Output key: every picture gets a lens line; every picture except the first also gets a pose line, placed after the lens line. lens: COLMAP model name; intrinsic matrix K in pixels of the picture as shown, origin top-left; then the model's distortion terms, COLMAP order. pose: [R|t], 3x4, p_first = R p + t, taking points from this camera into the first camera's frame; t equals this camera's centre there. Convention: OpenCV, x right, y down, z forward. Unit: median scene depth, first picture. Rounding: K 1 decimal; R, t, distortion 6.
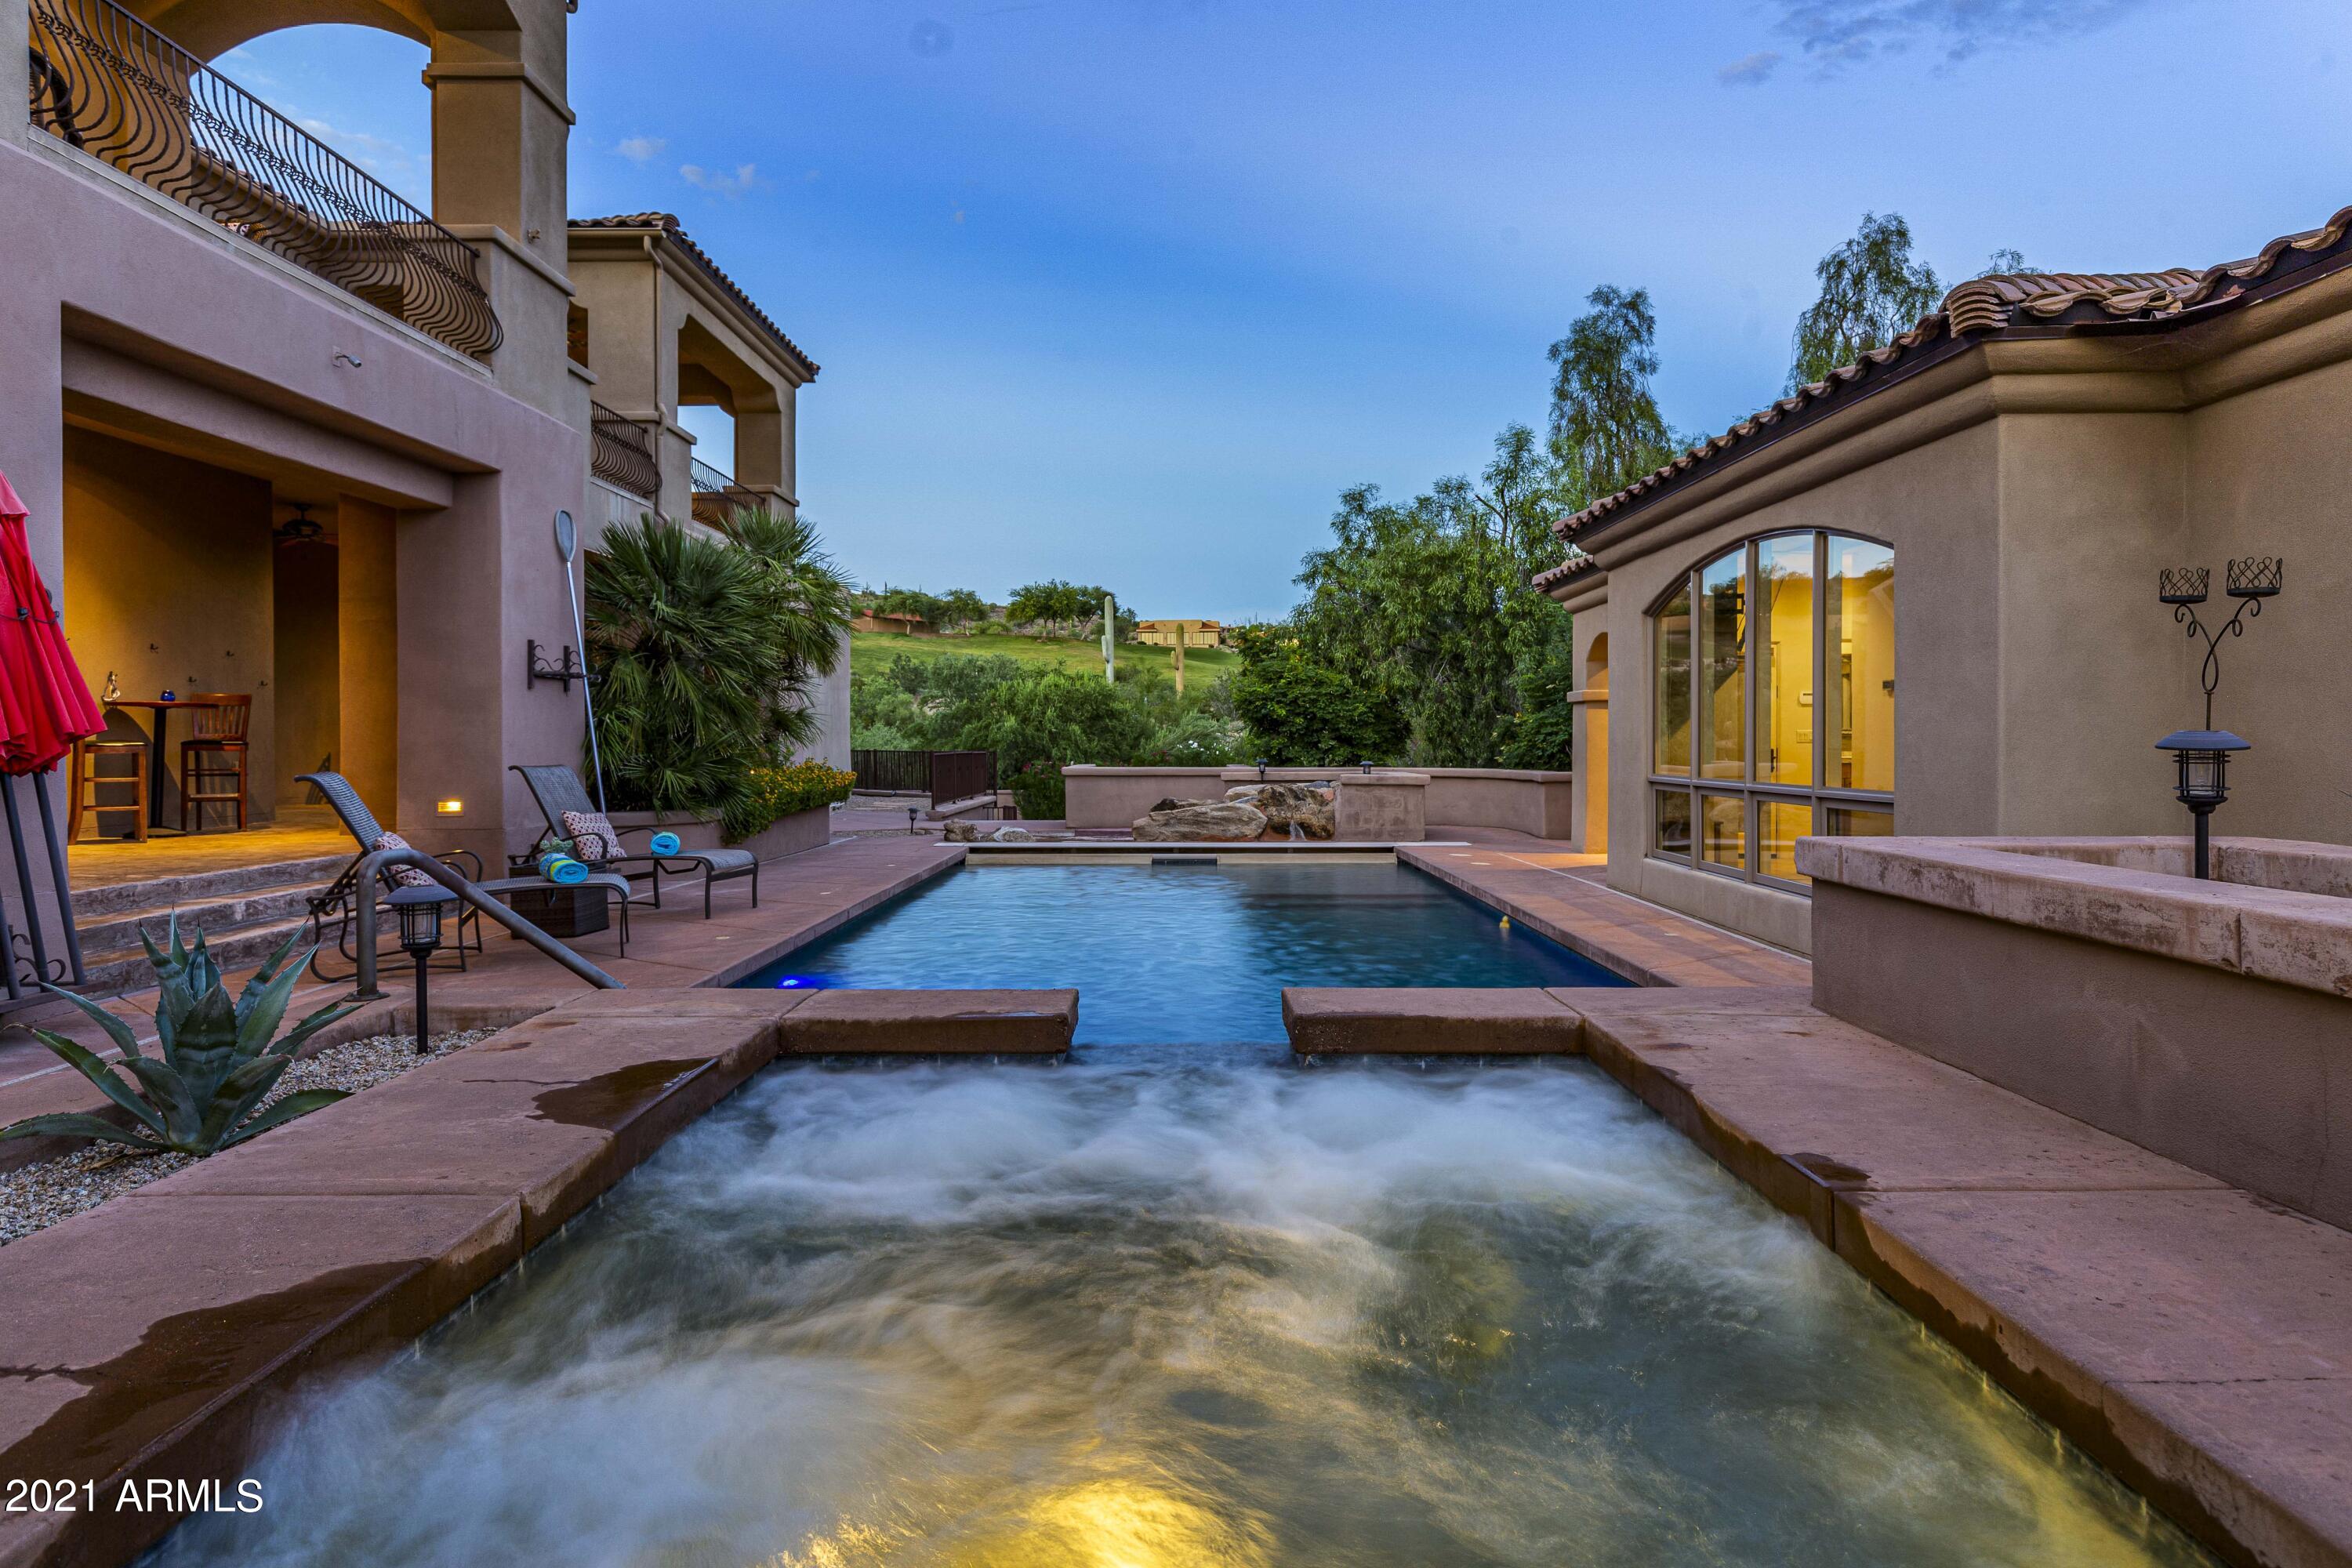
lens RADIAL K [[1372.0, 0, 1176.0], [0, 1372.0, 773.7], [0, 0, 1]] dist [-0.005802, -0.000063]
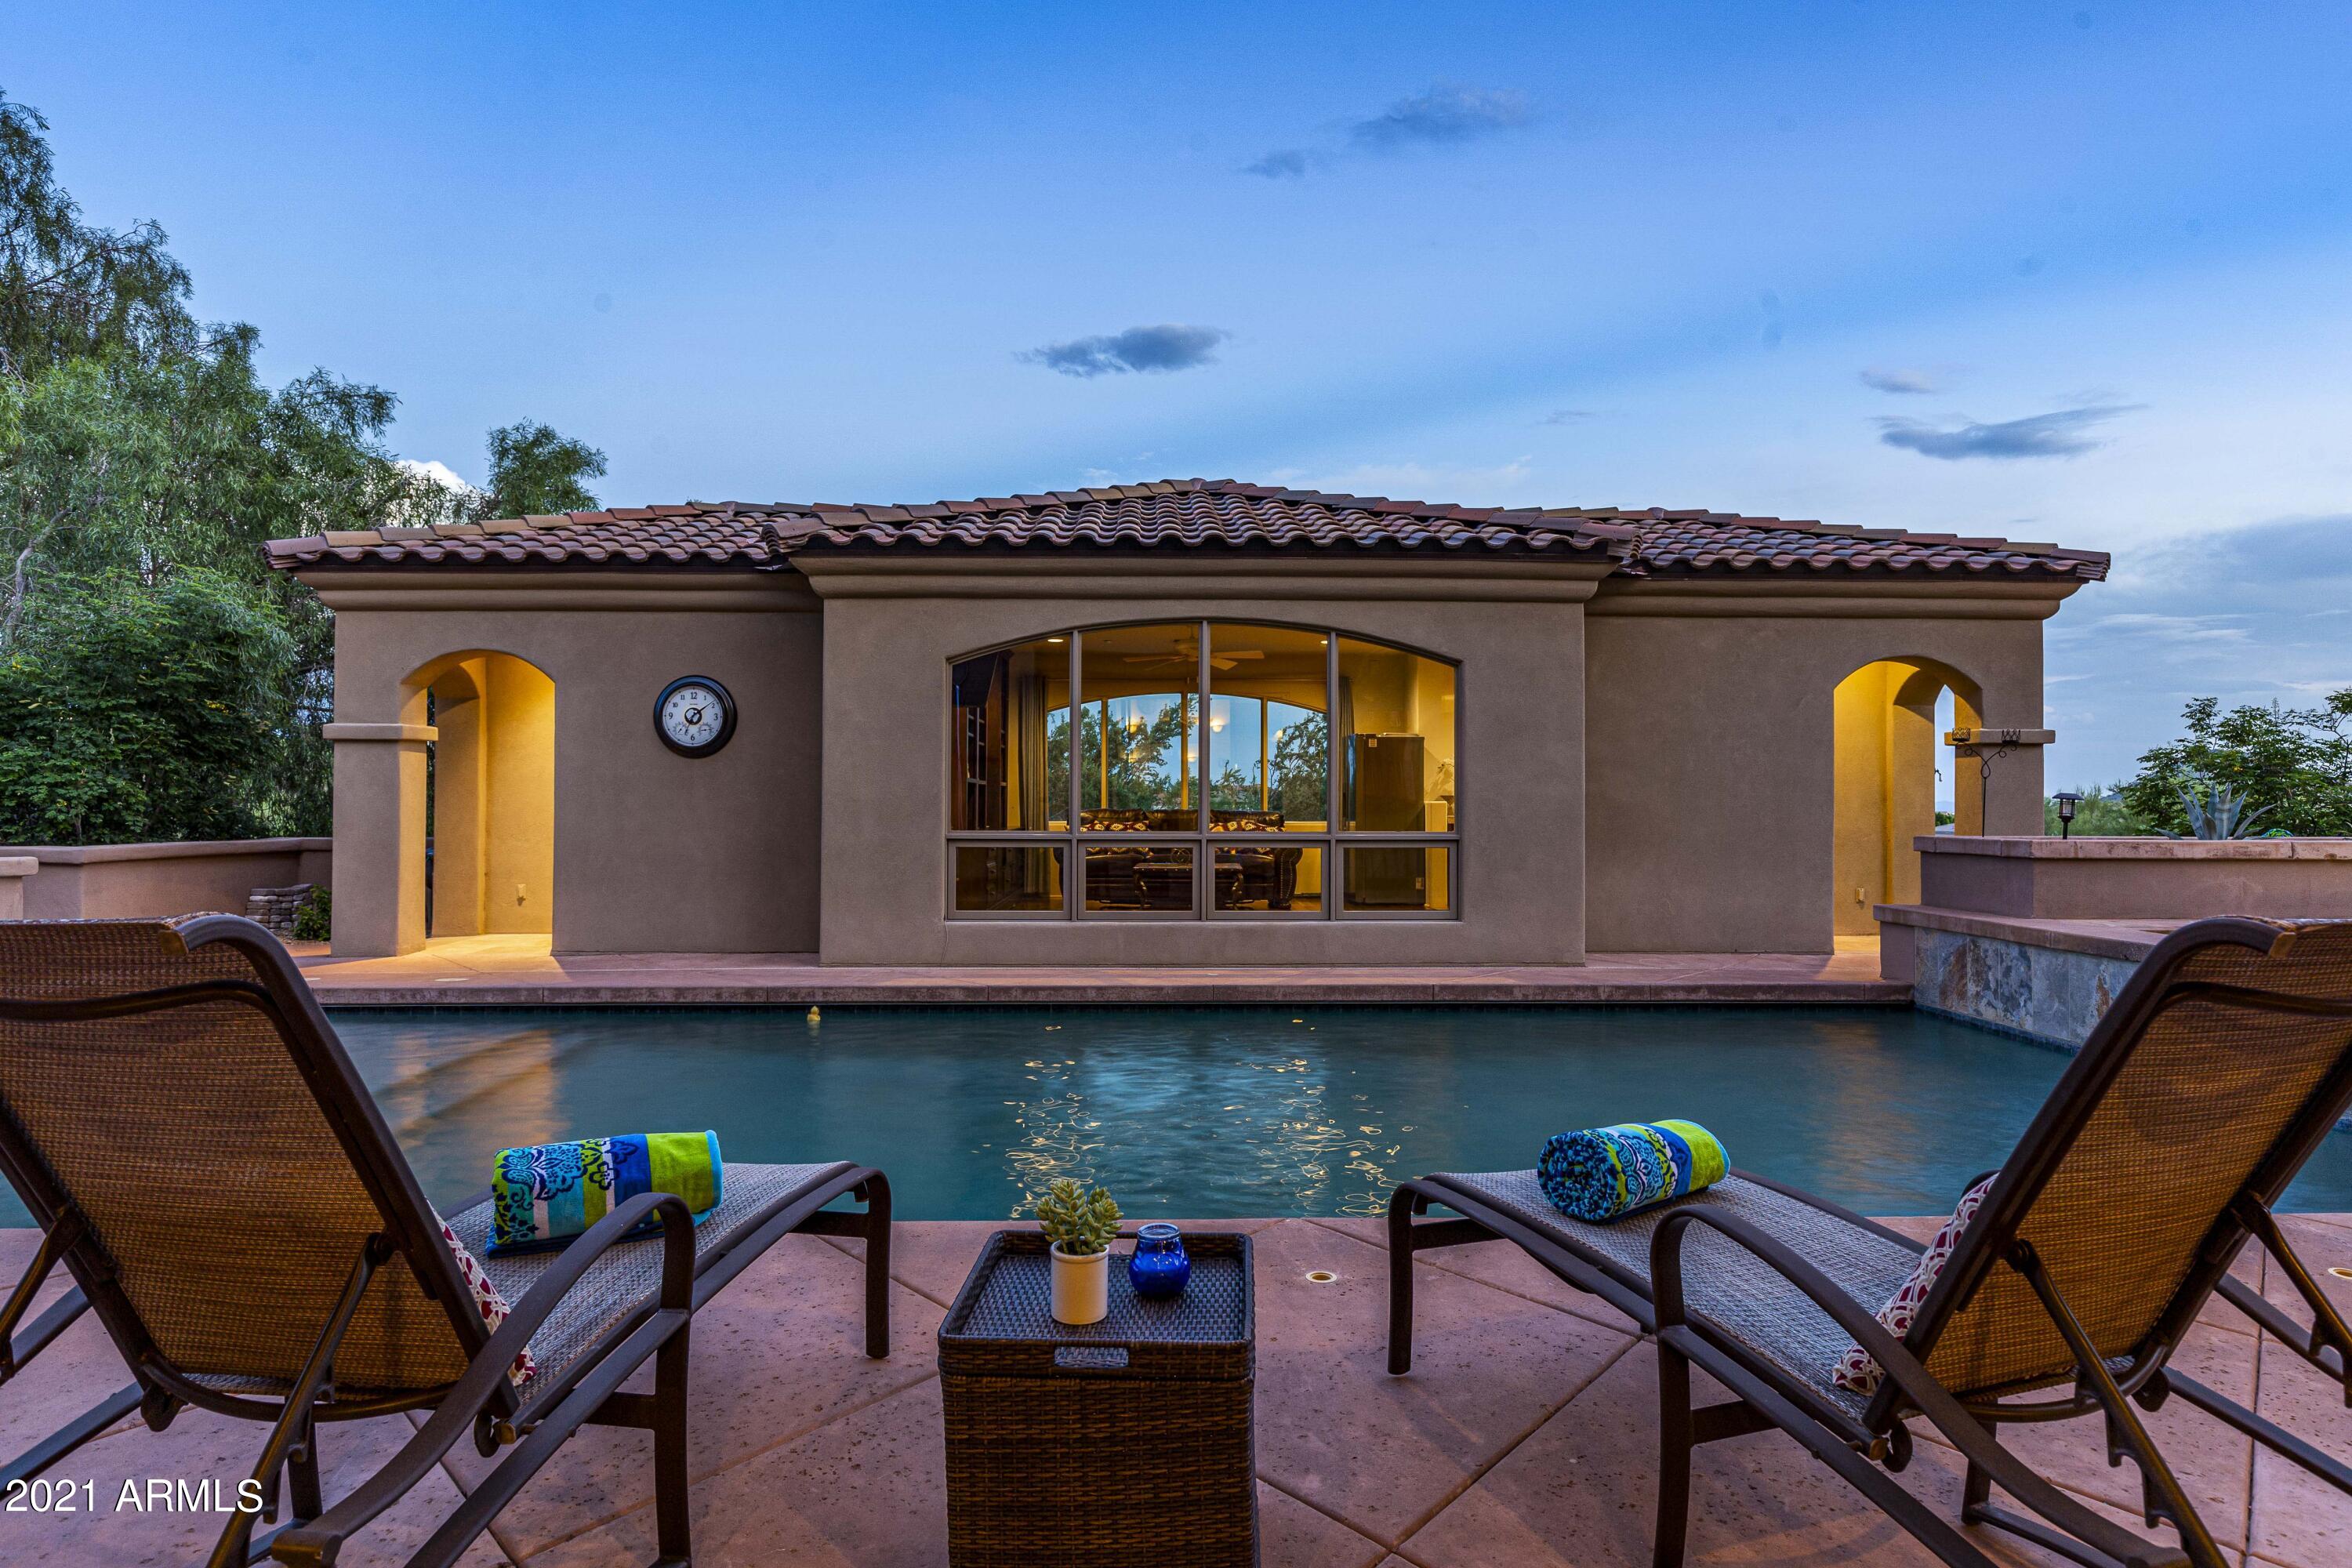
lens RADIAL K [[1387.2, 0, 1185.3], [0, 1387.2, 789.3], [0, 0, 1]] dist [0.016175, -0.000058]
pose [[-0.042365, 0.014302, 0.999000, -0.383046], [0.022331, 0.999661, -0.013365, -0.007601], [-0.998853, 0.021743, -0.042670, 0.558603]]
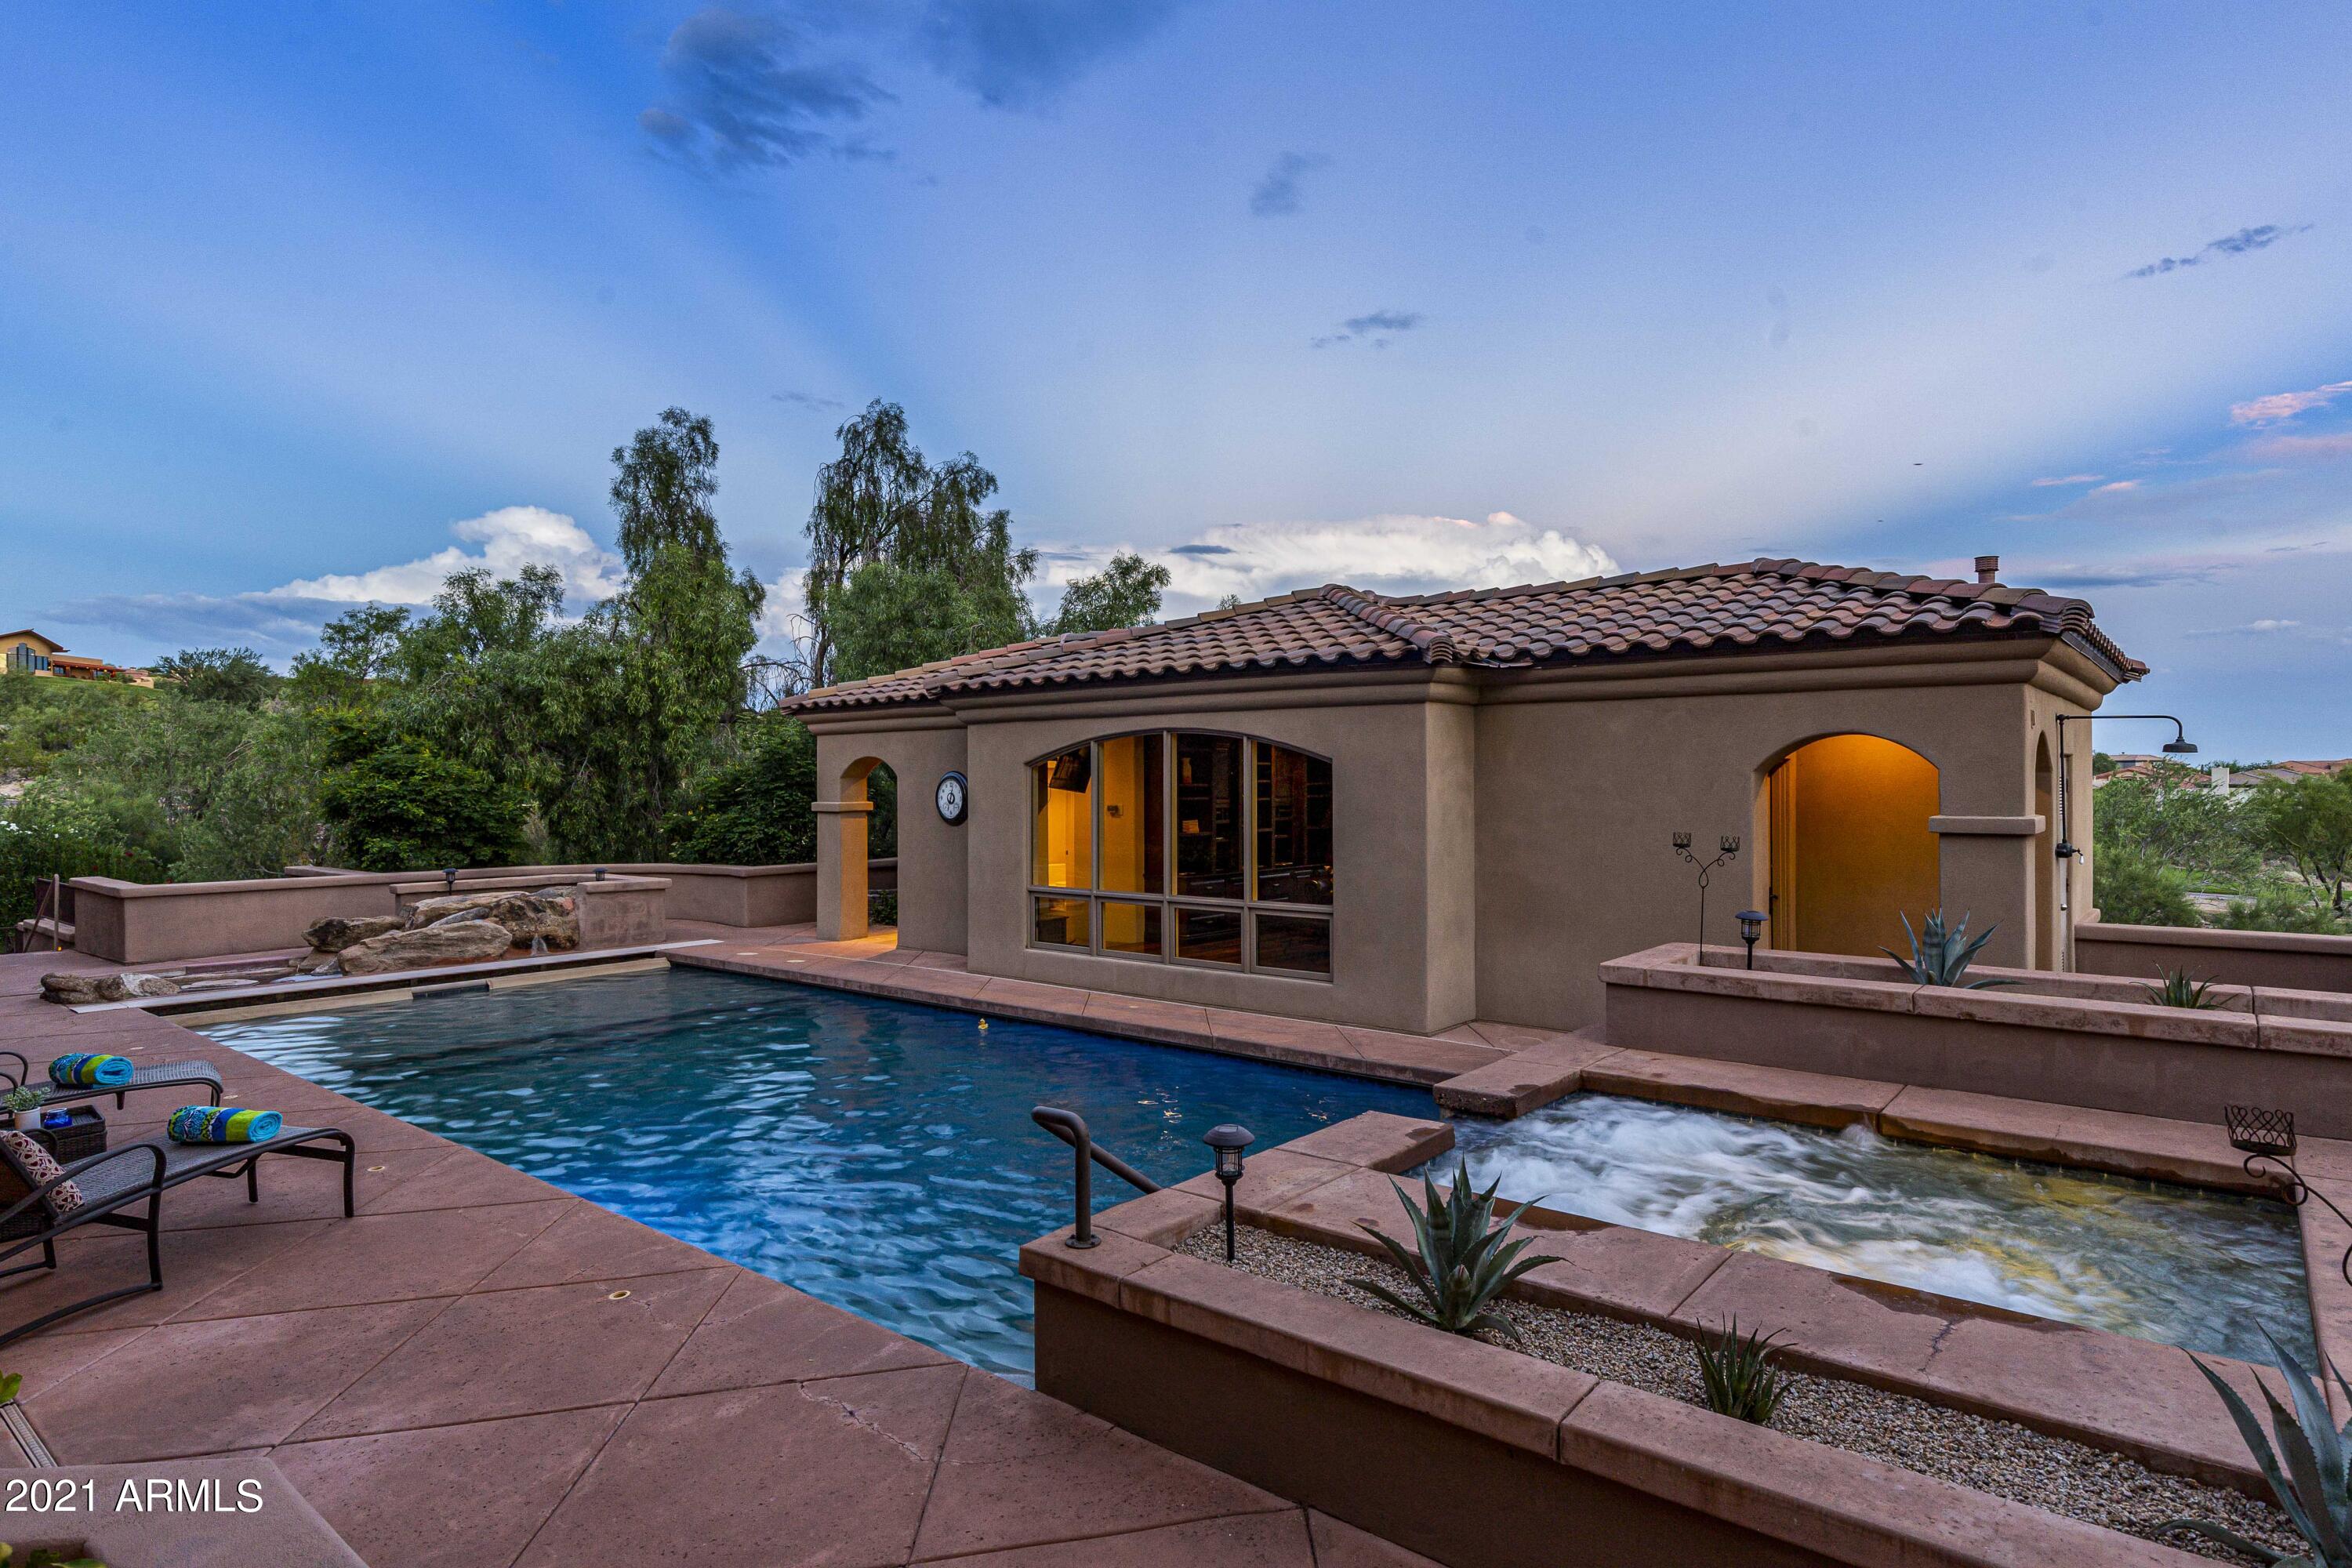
lens RADIAL K [[1291.9, 0, 1196.7], [0, 1291.9, 786.9], [0, 0, 1]] dist [-0.000428, 0.001222]
pose [[0.622391, -0.007078, 0.782675, -0.335769], [0.022812, 0.999698, -0.009100, -0.050471], [-0.782374, 0.023518, 0.622364, 0.061468]]
